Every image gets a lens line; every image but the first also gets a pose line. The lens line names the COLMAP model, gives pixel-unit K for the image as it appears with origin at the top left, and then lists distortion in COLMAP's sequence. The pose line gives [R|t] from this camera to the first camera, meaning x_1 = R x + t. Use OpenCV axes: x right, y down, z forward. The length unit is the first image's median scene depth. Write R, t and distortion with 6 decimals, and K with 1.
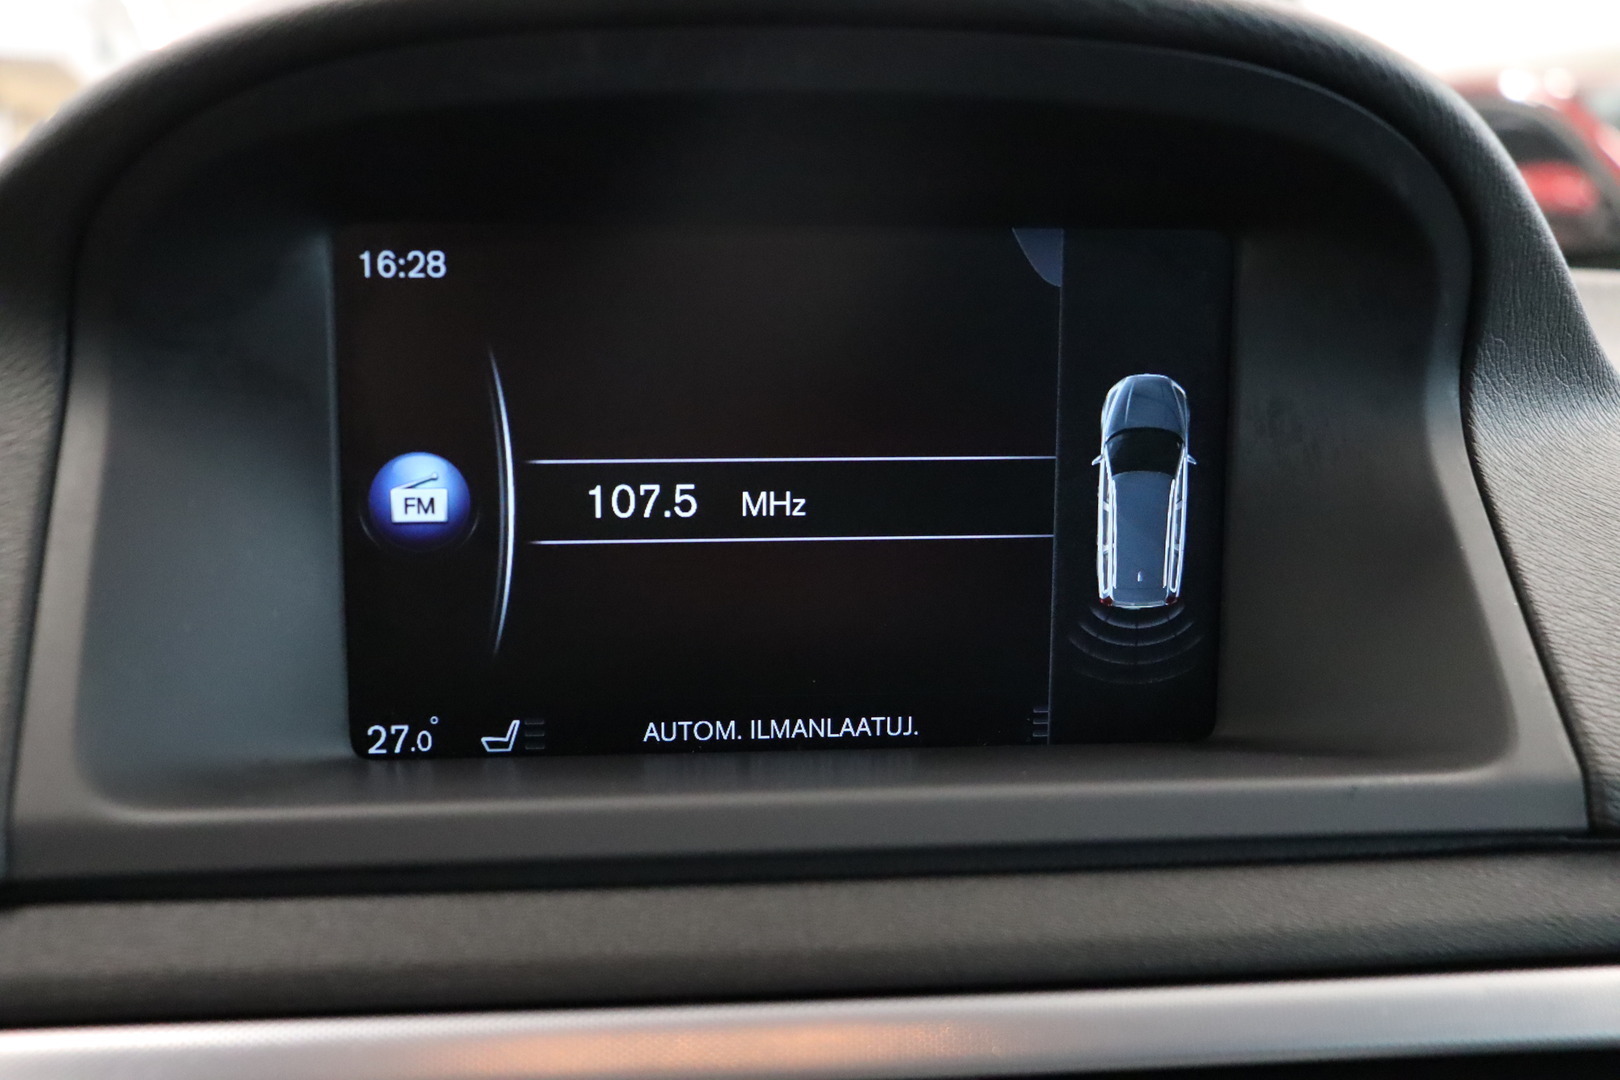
lens RADIAL K [[2018.7, 0, 810.0], [0, 2018.7, 540.0], [0, 0, 1]] dist [-0.066543, 0.209372]
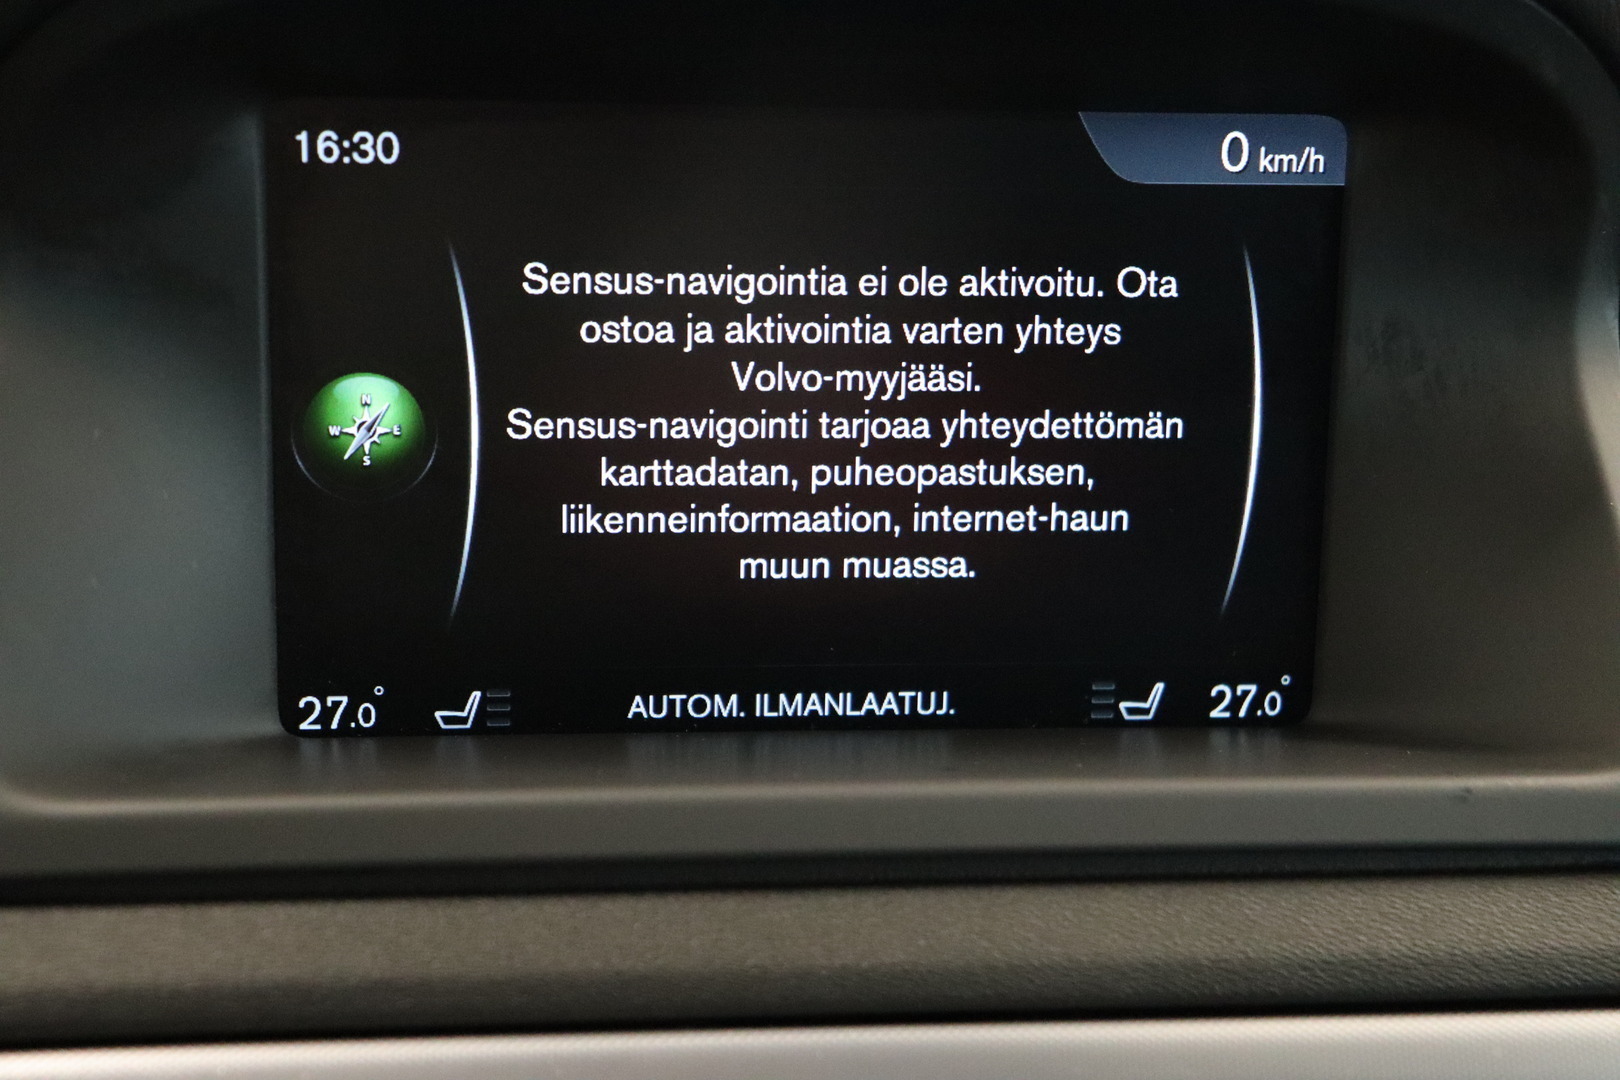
lens RADIAL K [[2807.2, 0, 810.0], [0, 2807.2, 540.0], [0, 0, 1]] dist [0.122476, -0.115134]
pose [[0.999886, 0.013957, 0.005844, -0.015025], [-0.014232, 0.998646, 0.050027, -0.034891], [-0.005138, -0.050104, 0.998731, -0.171923]]
